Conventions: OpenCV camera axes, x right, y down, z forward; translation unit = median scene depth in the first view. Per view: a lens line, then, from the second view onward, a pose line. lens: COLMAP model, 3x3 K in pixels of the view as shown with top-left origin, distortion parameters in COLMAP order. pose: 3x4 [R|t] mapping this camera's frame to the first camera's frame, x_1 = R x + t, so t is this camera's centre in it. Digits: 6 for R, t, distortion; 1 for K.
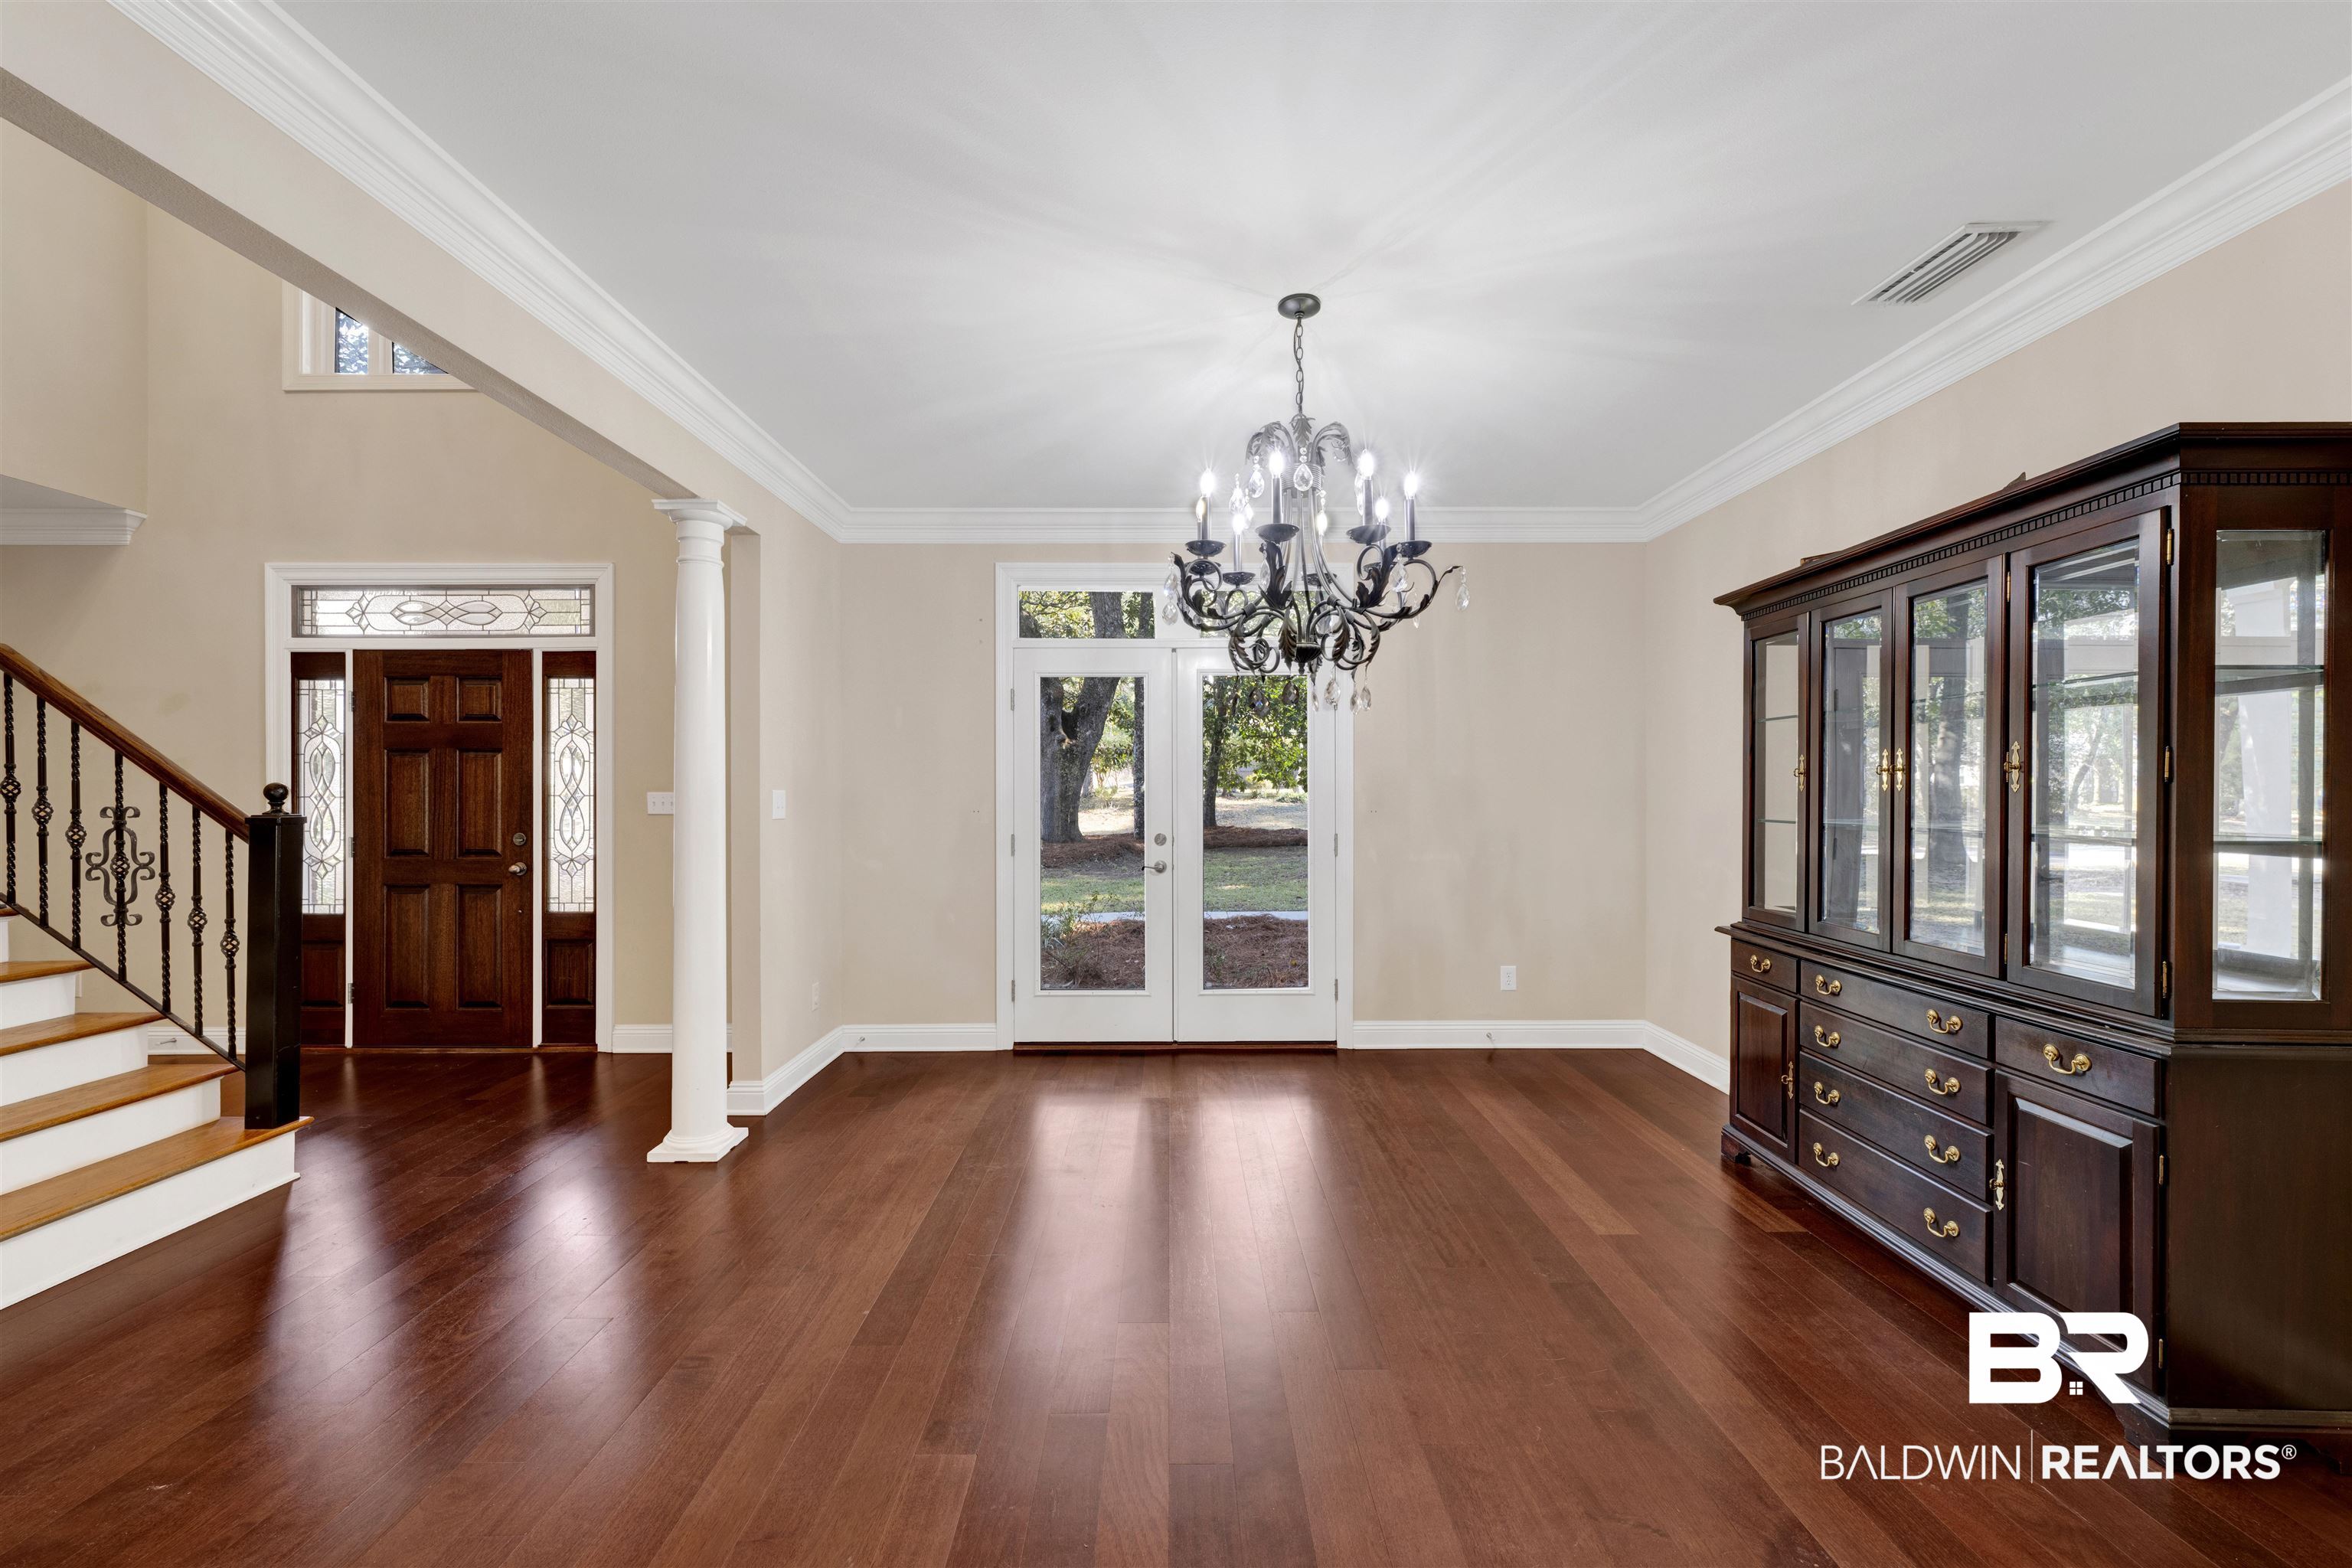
lens RADIAL K [[962.9, 0, 1166.5], [0, 962.9, 787.3], [0, 0, 1]] dist [0.006411, -0.000673]
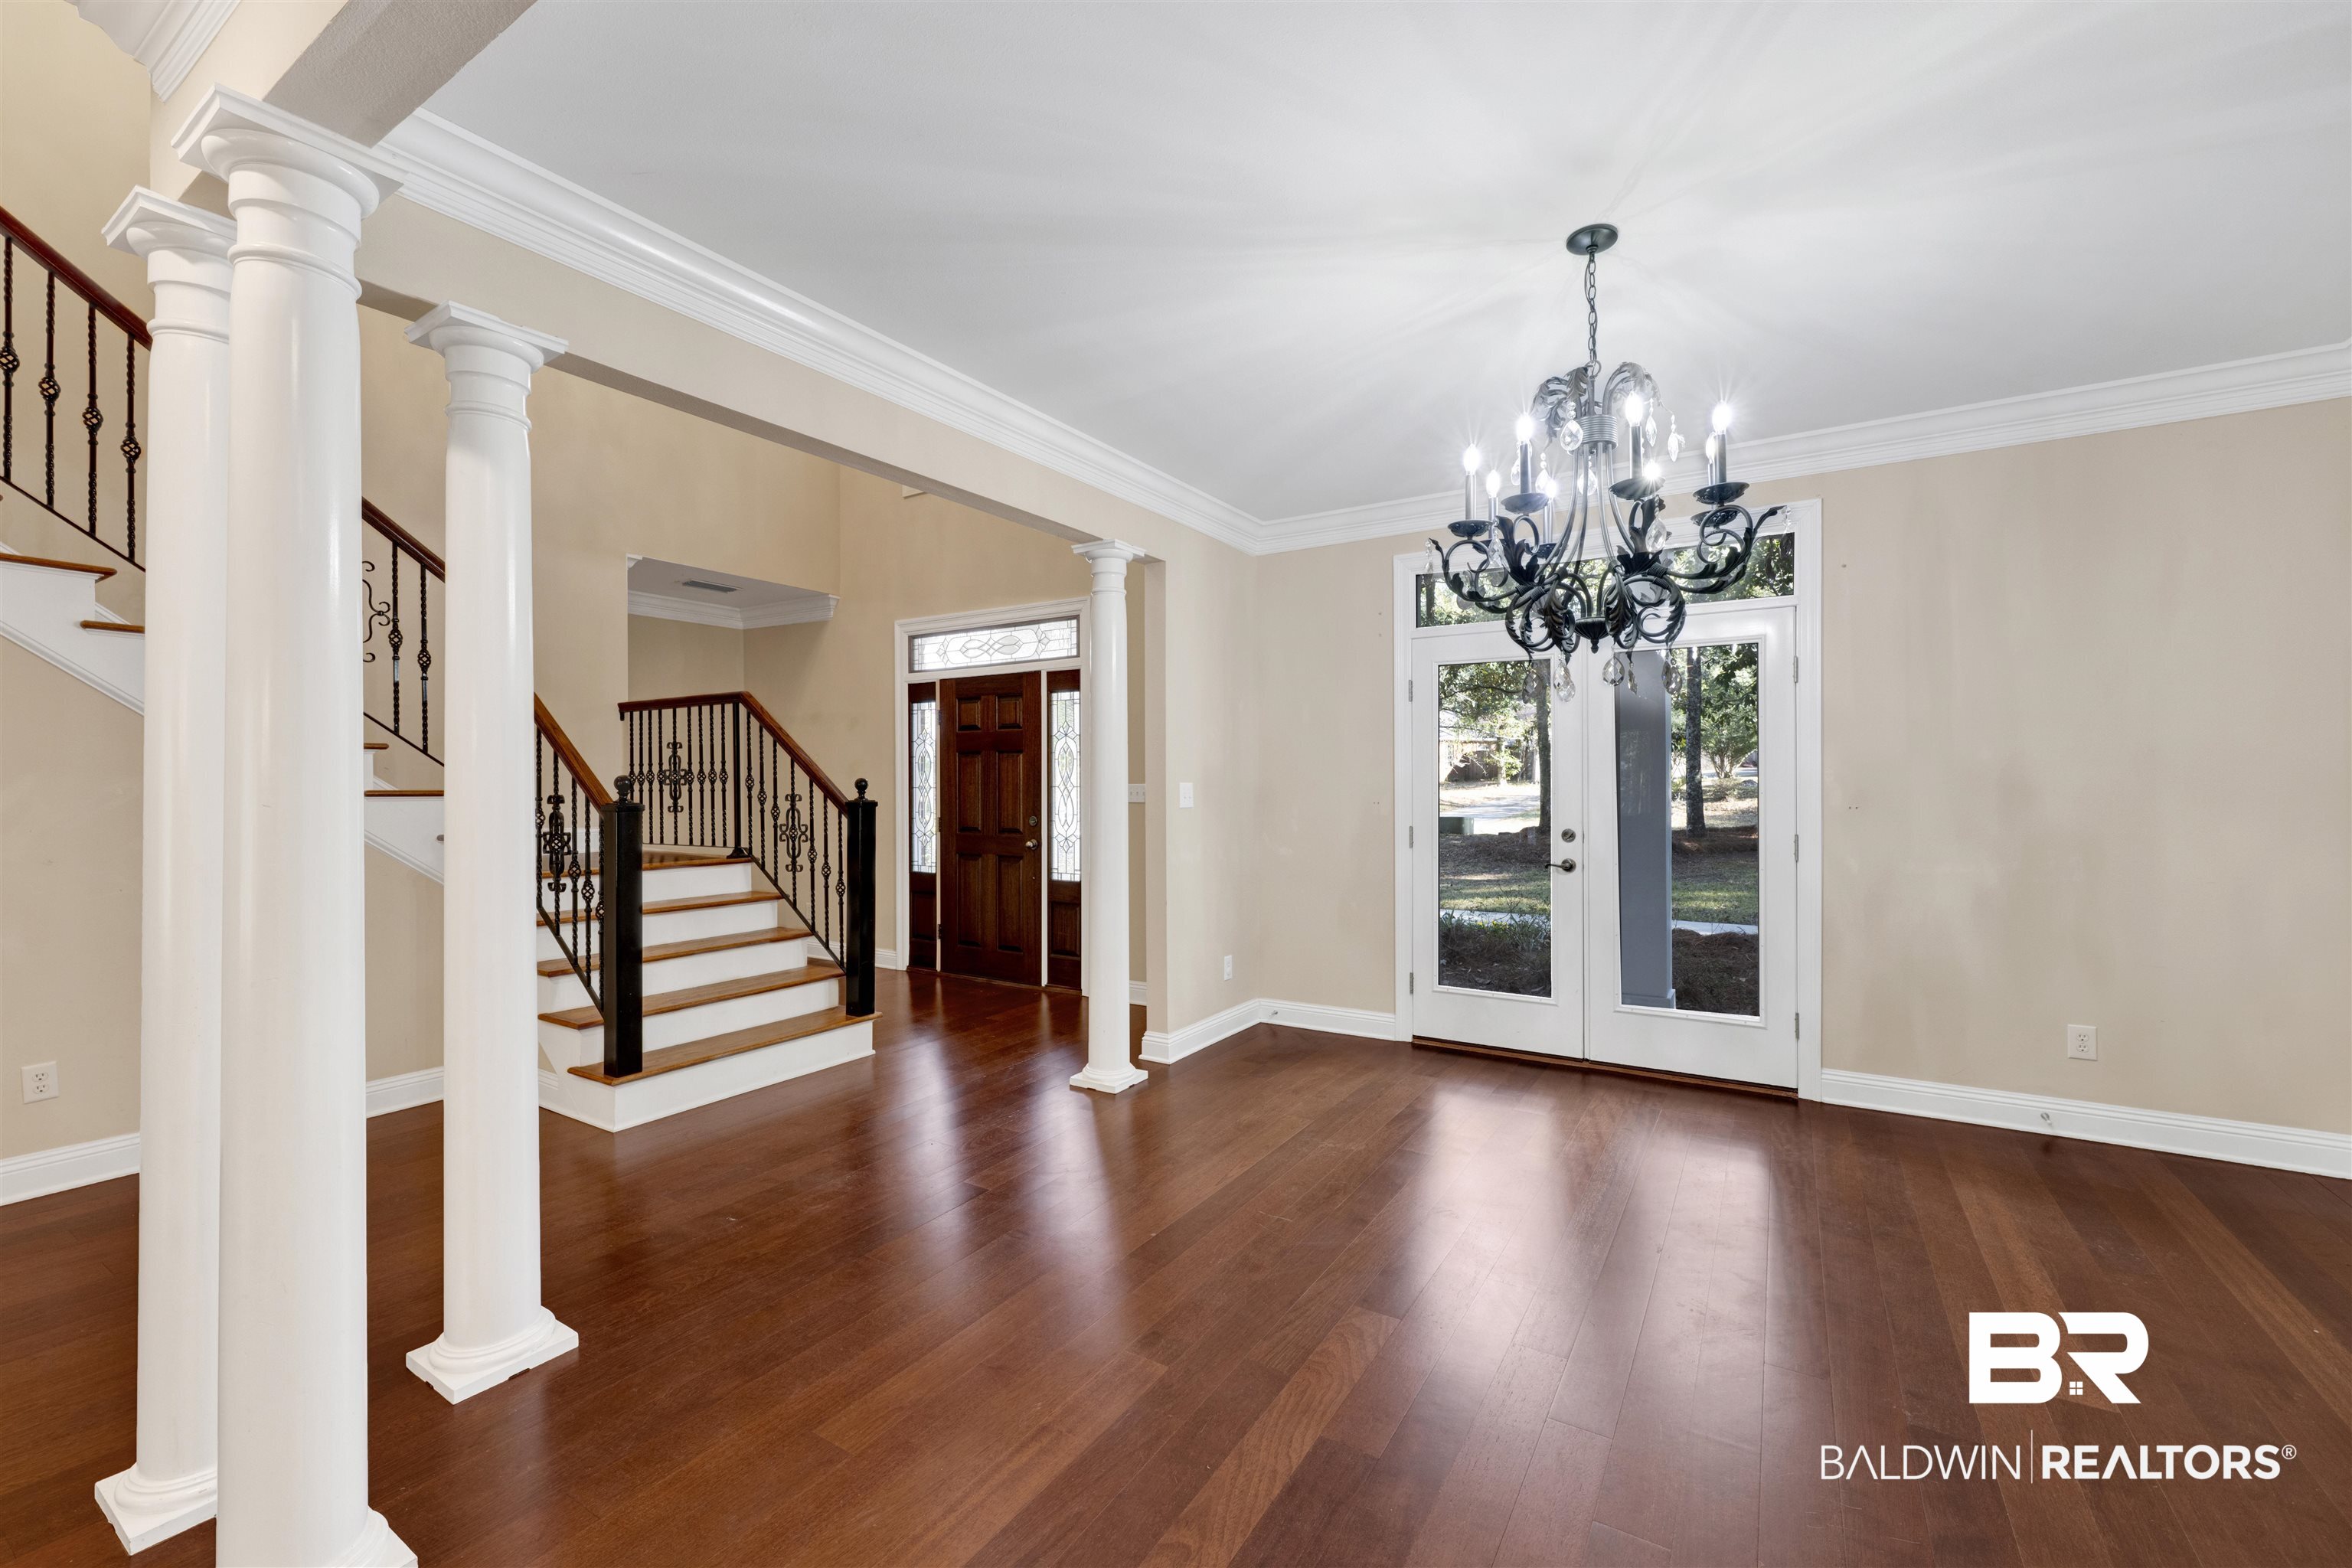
lens RADIAL K [[962.9, 0, 1131.4], [0, 962.9, 779.8], [0, 0, 1]] dist [0.006411, -0.000673]
pose [[0.838191, -0.003284, -0.545367, 0.151598], [0.004803, 0.999988, 0.001361, -0.001557], [0.545355, -0.003760, 0.838197, 0.009745]]
